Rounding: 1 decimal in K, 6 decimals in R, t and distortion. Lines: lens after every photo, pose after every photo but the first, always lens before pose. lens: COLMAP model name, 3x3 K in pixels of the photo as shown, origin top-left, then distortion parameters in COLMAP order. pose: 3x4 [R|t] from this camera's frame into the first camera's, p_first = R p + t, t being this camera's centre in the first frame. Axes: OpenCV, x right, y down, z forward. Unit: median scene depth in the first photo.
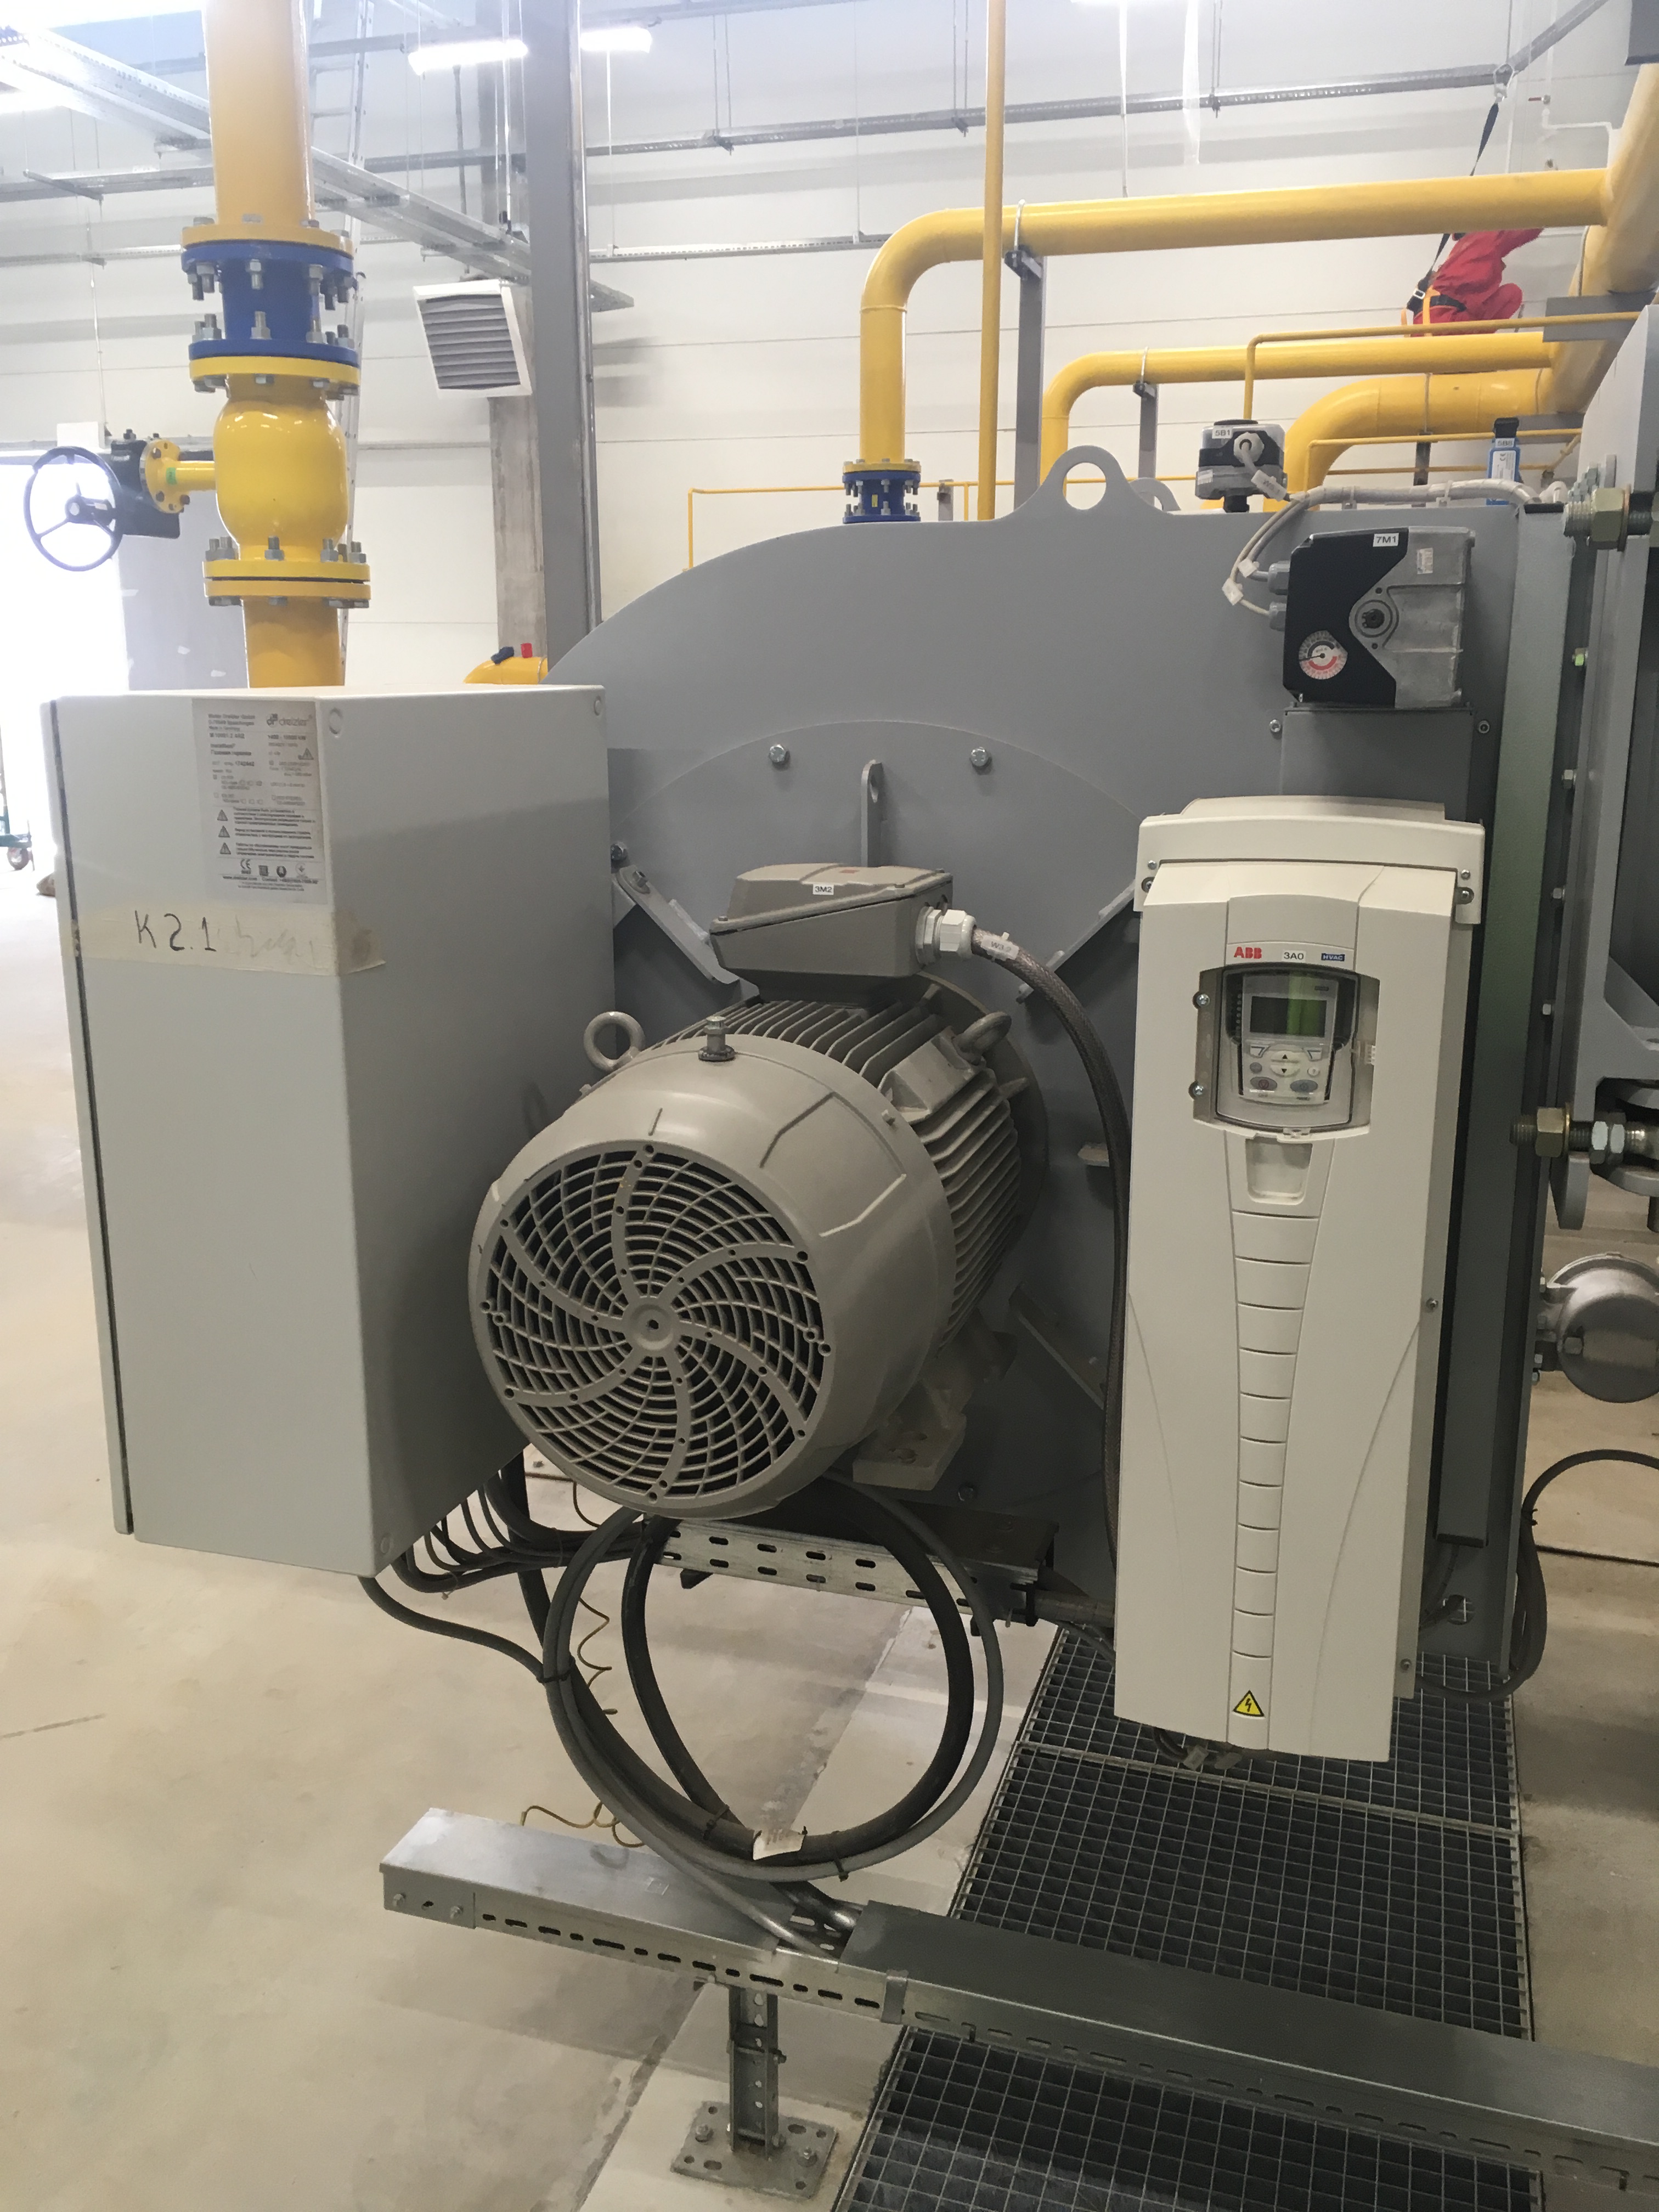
lens RADIAL K [[1895.6, 0, 832.6], [0, 1895.6, 1108.1], [0, 0, 1]] dist [0.089431, -0.127588]
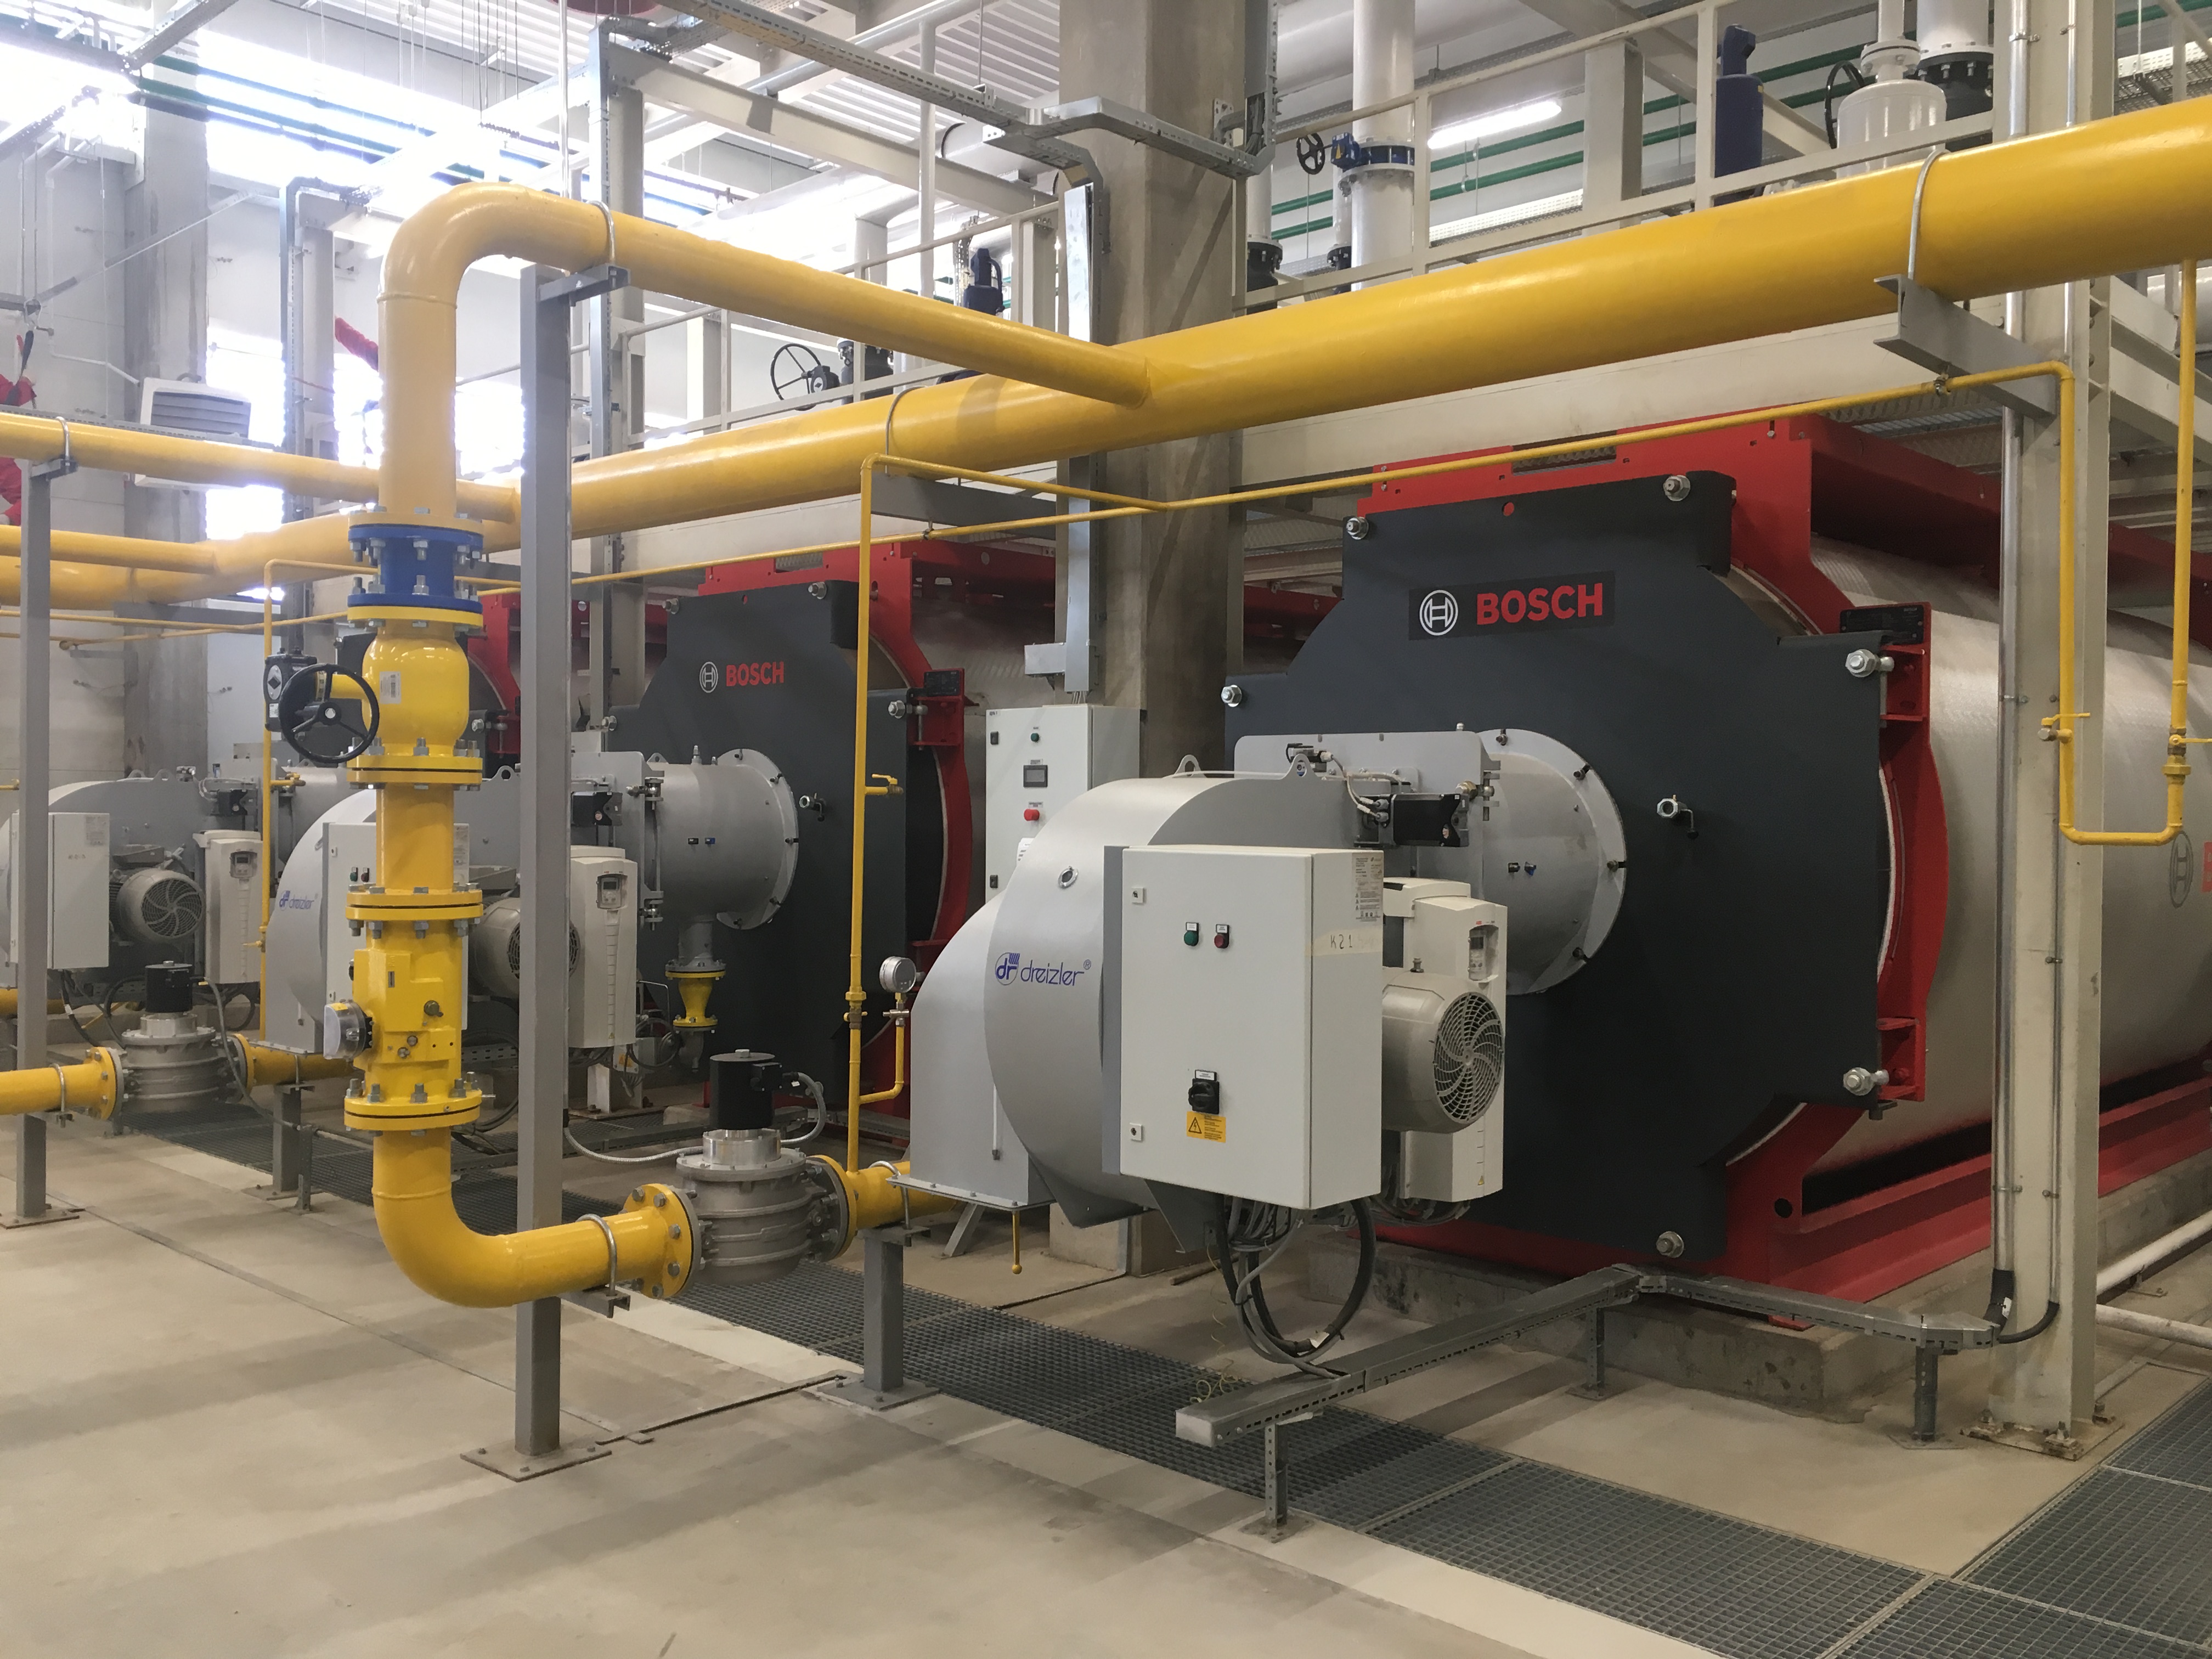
lens RADIAL K [[1895.6, 0, 1111.4], [0, 1895.6, 828.7], [0, 0, 1]] dist [0.089431, -0.127588]
pose [[0.437367, -0.014750, 0.899162, -1.870468], [0.202137, 0.975892, -0.082314, -0.062293], [-0.876271, 0.217755, 0.429804, 0.090486]]
